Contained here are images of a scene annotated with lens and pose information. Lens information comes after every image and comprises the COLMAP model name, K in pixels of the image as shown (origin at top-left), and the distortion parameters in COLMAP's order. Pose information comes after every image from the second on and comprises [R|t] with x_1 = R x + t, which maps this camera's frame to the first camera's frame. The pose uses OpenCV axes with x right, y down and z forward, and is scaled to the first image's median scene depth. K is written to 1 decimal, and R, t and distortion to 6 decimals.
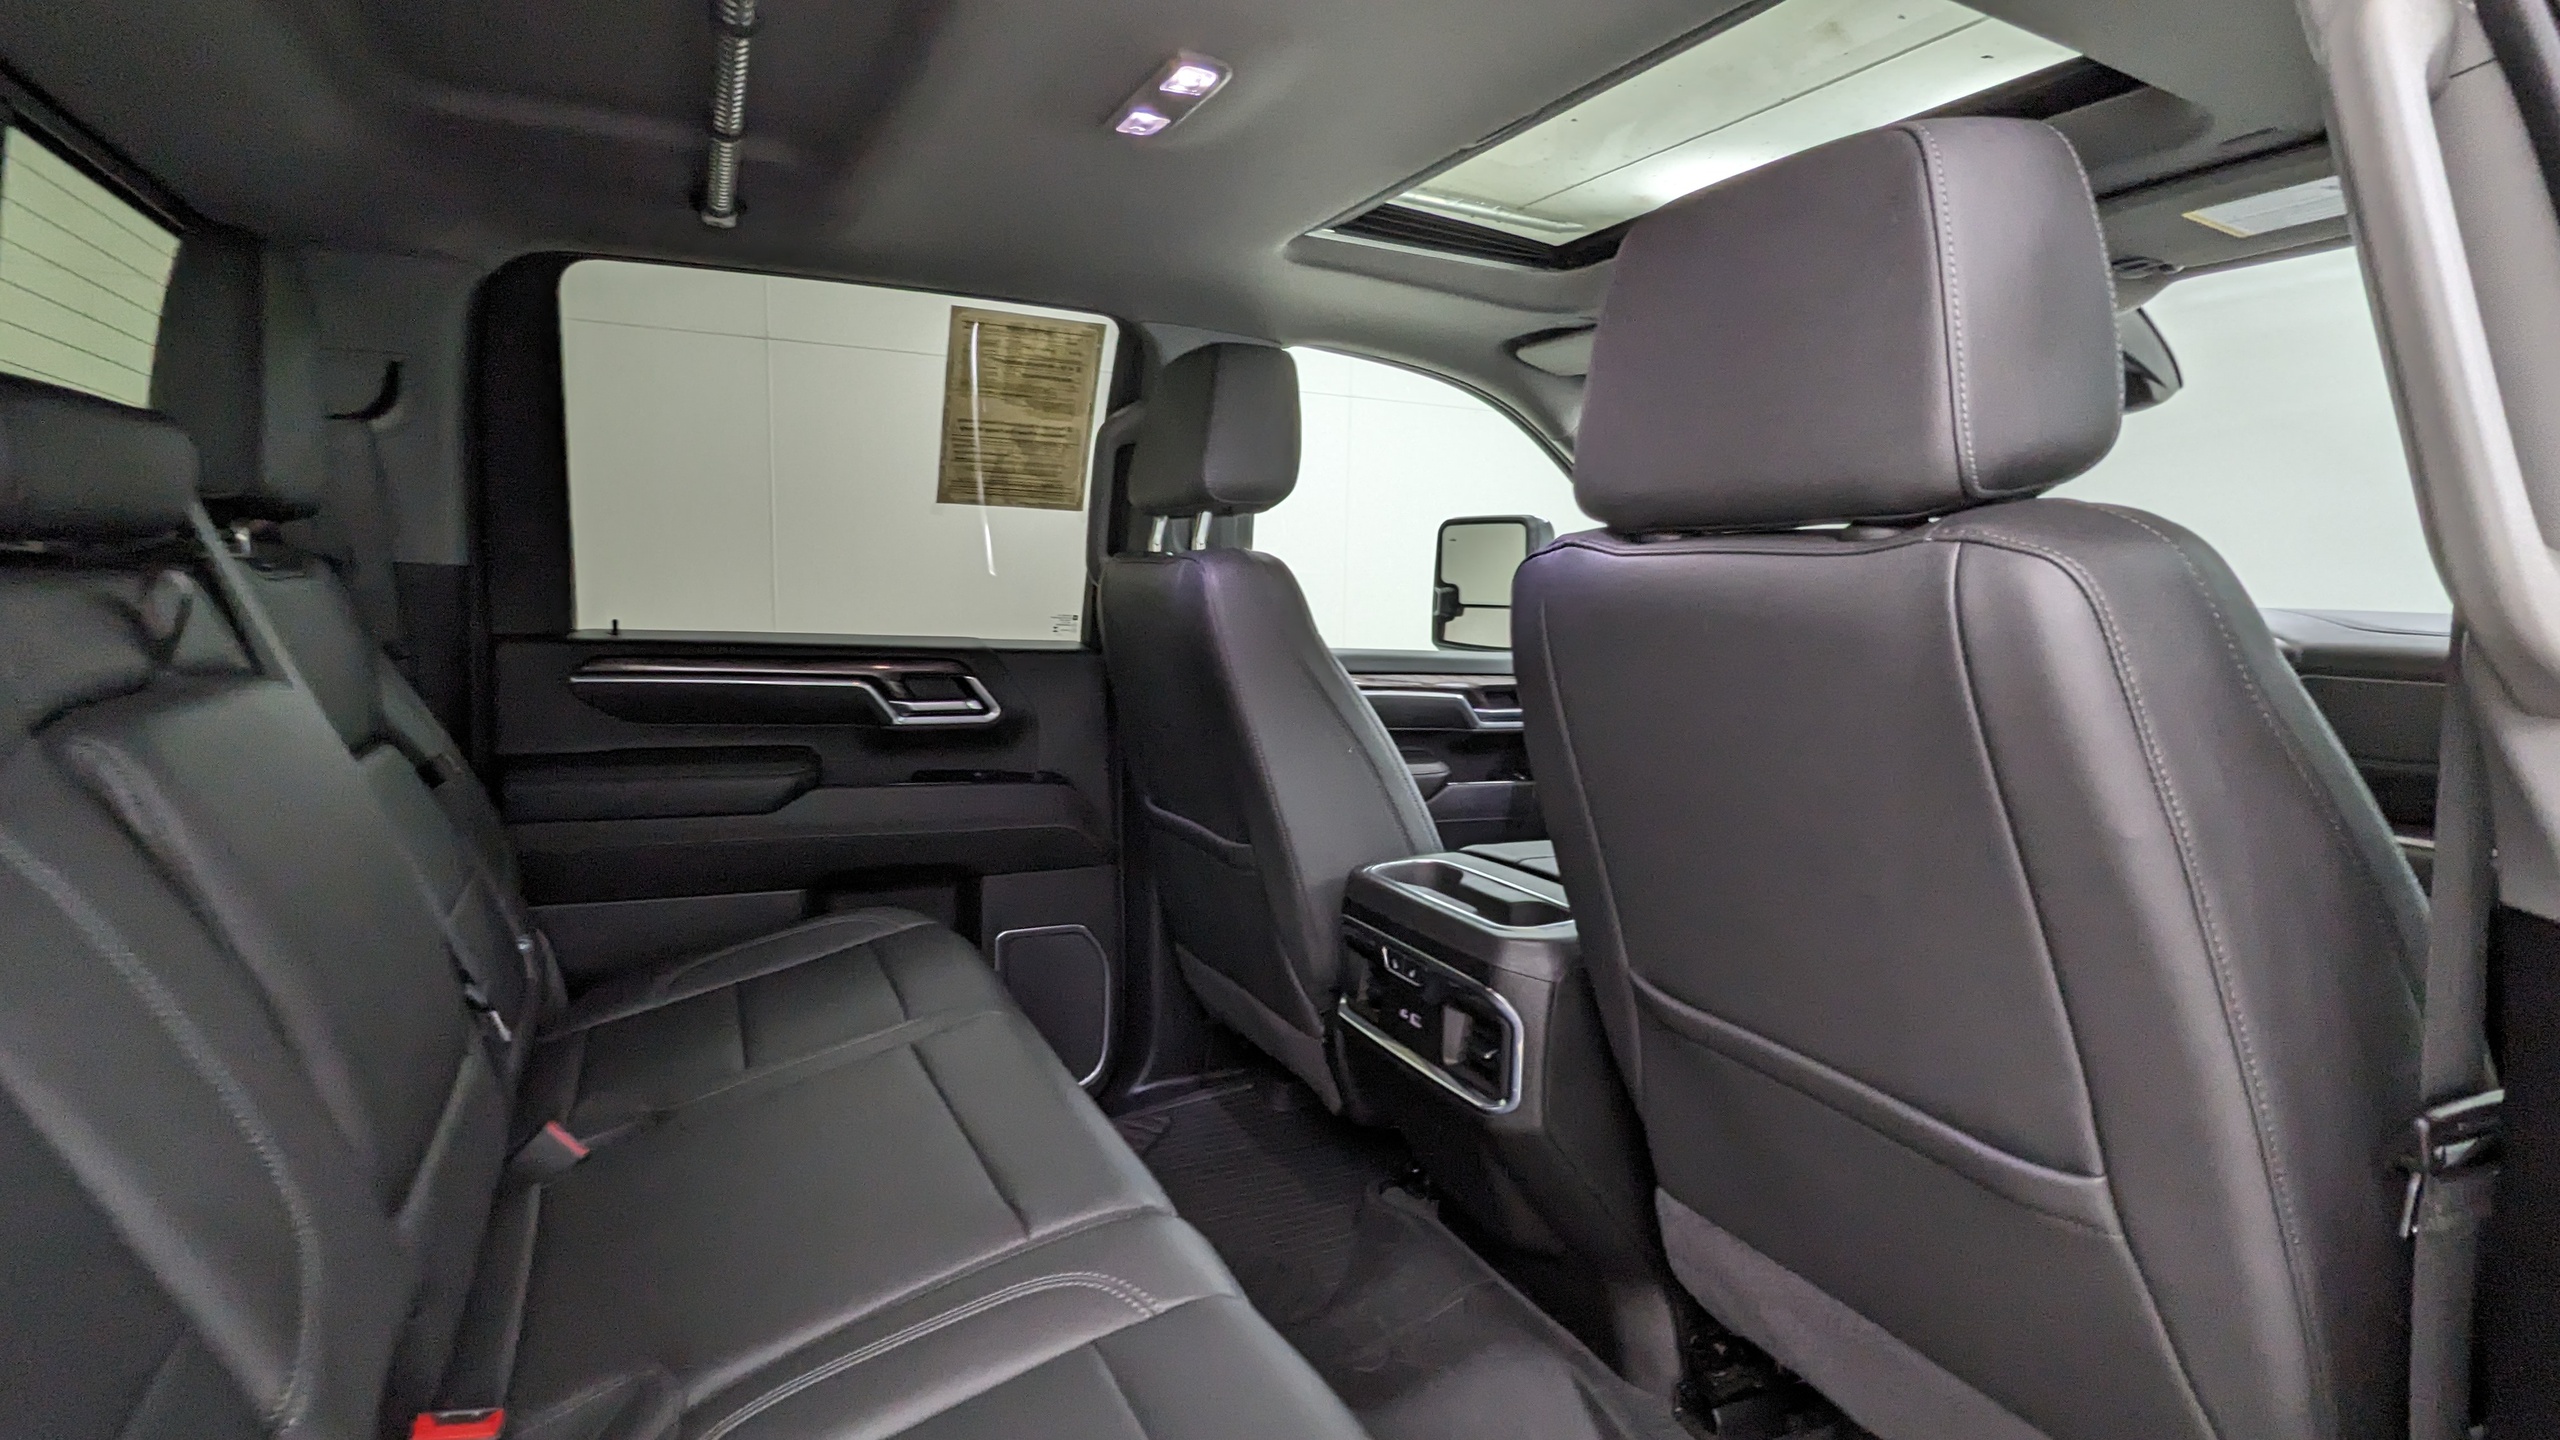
lens RADIAL K [[1238.1, 0, 1278.1], [0, 1238.1, 728.6], [0, 0, 1]] dist [0.002087, 0.000219]
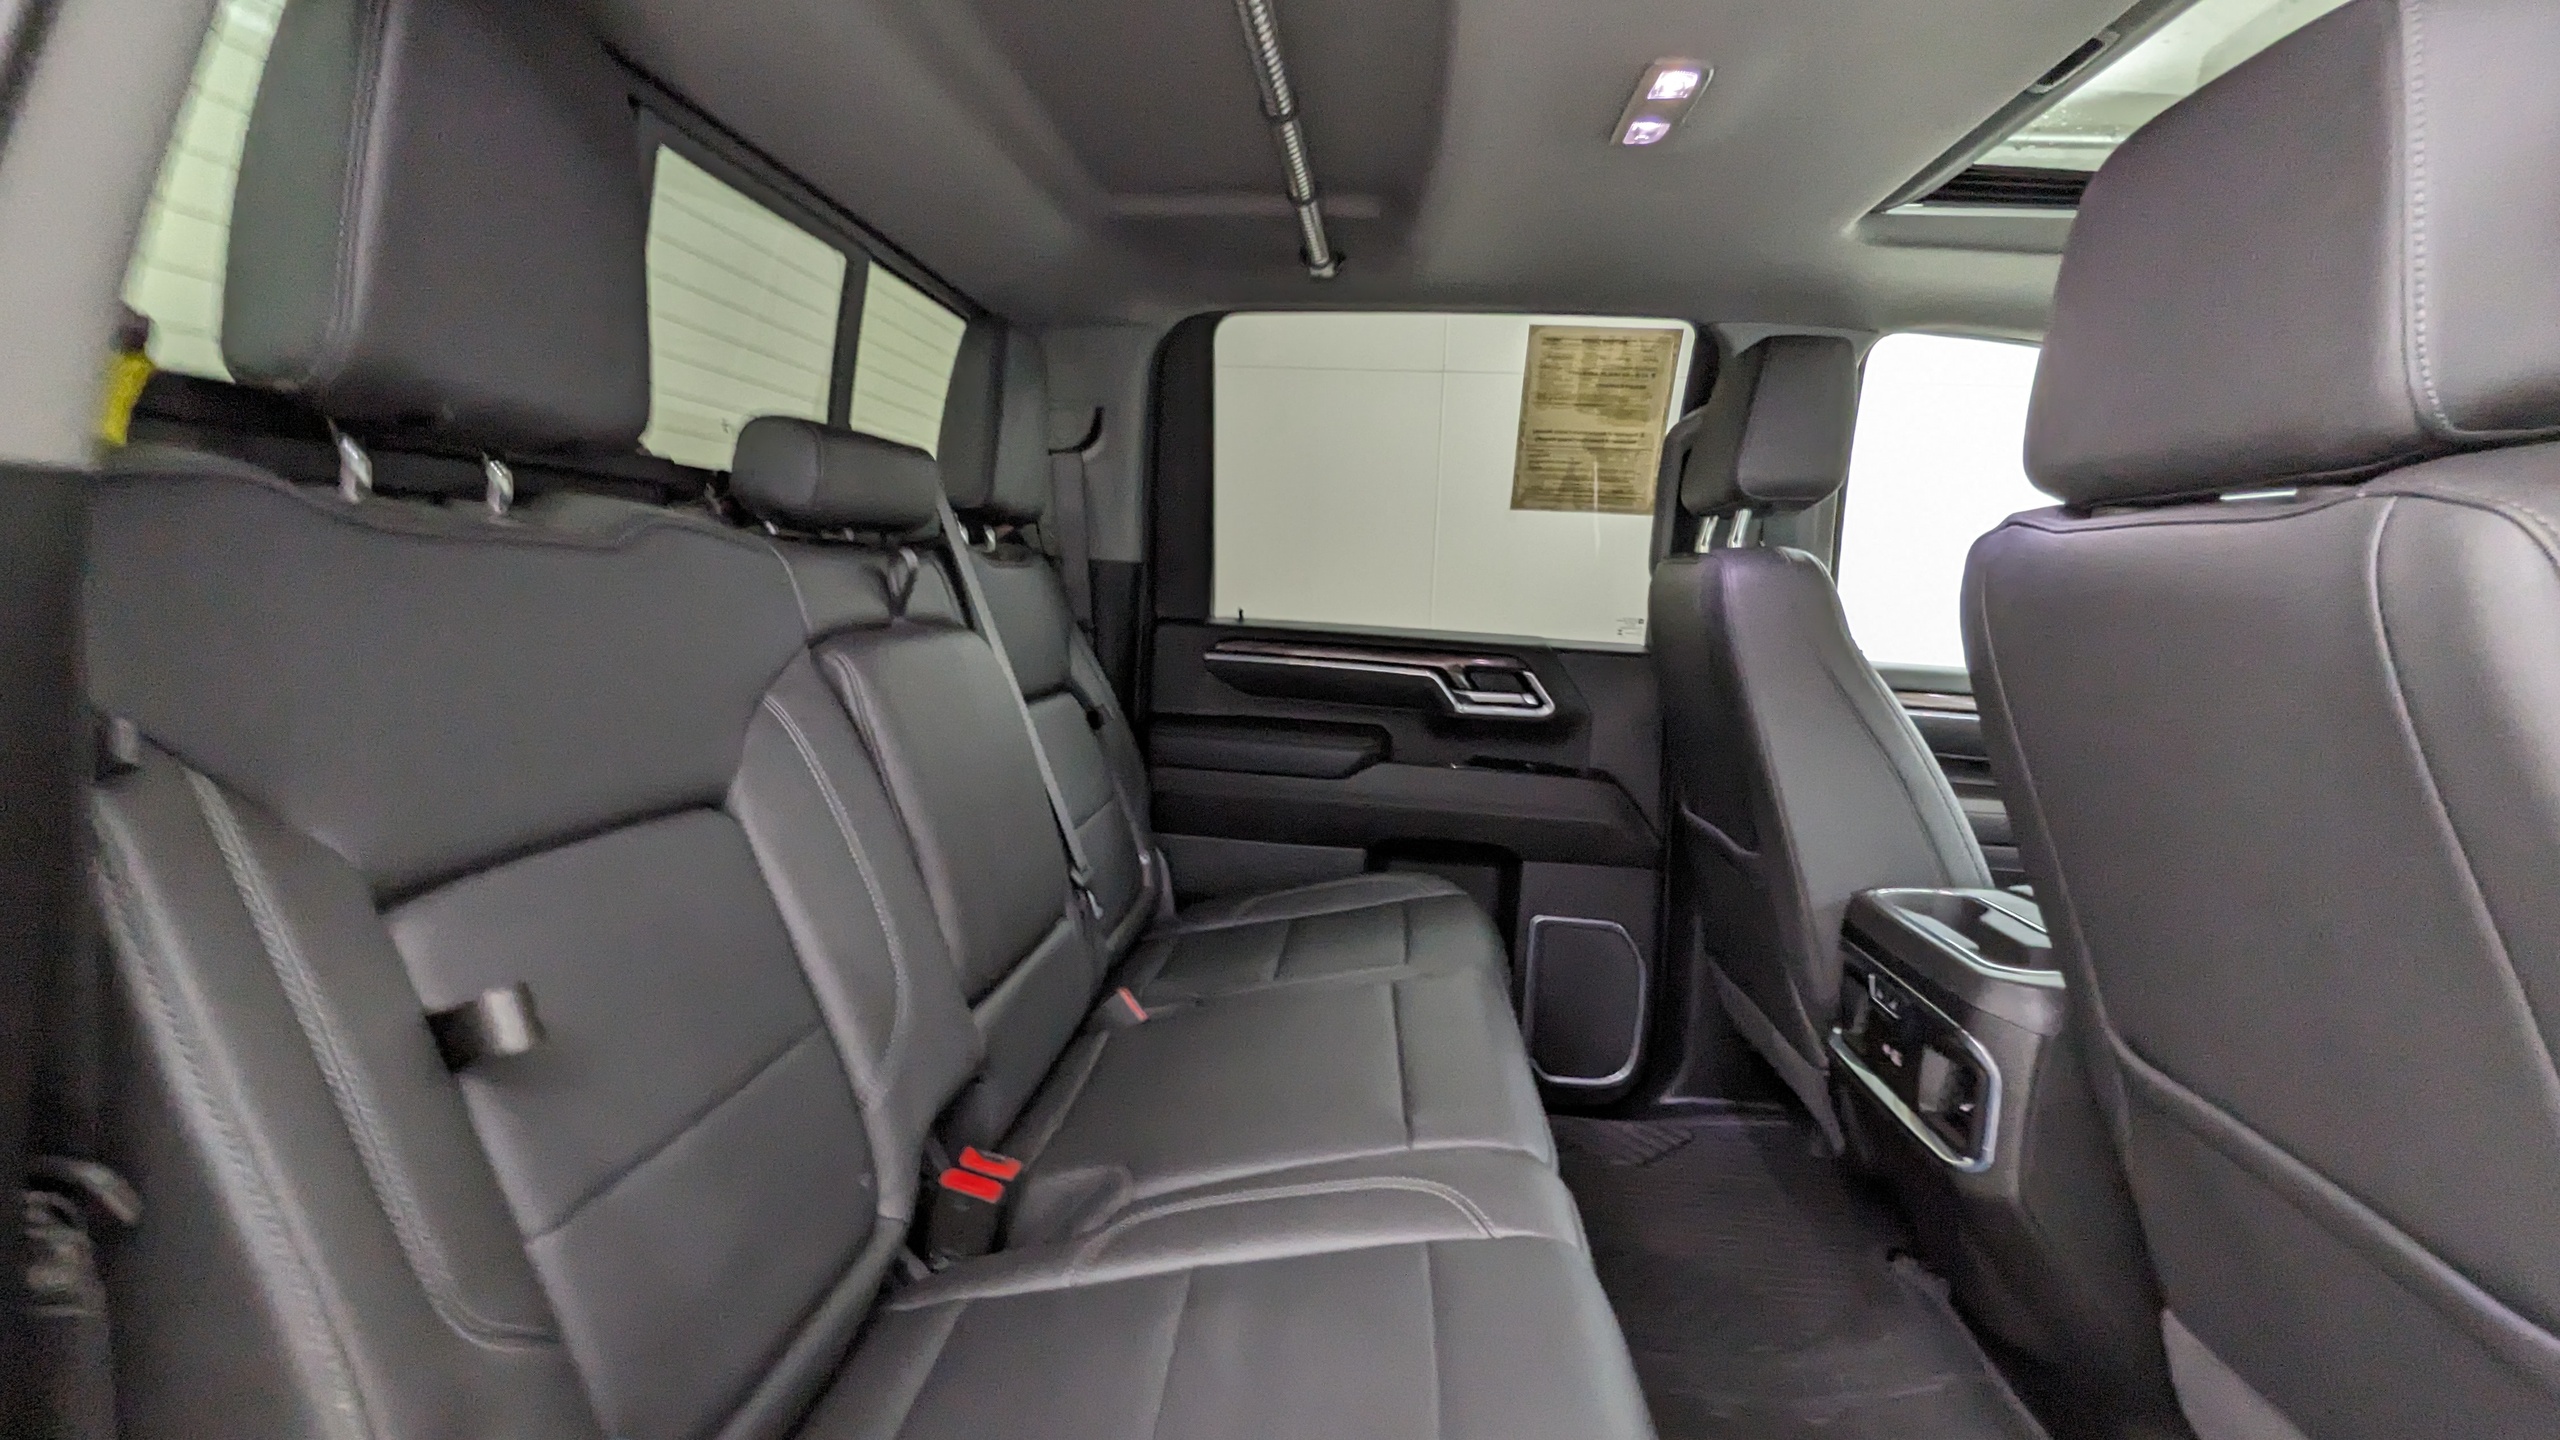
lens RADIAL K [[1238.1, 0, 1278.1], [0, 1238.1, 728.6], [0, 0, 1]] dist [0.002087, 0.000219]
pose [[0.853731, 0.073167, -0.515549, 0.155527], [-0.082085, 0.996610, 0.005509, 0.023272], [0.514204, 0.037616, 0.856843, -0.022909]]
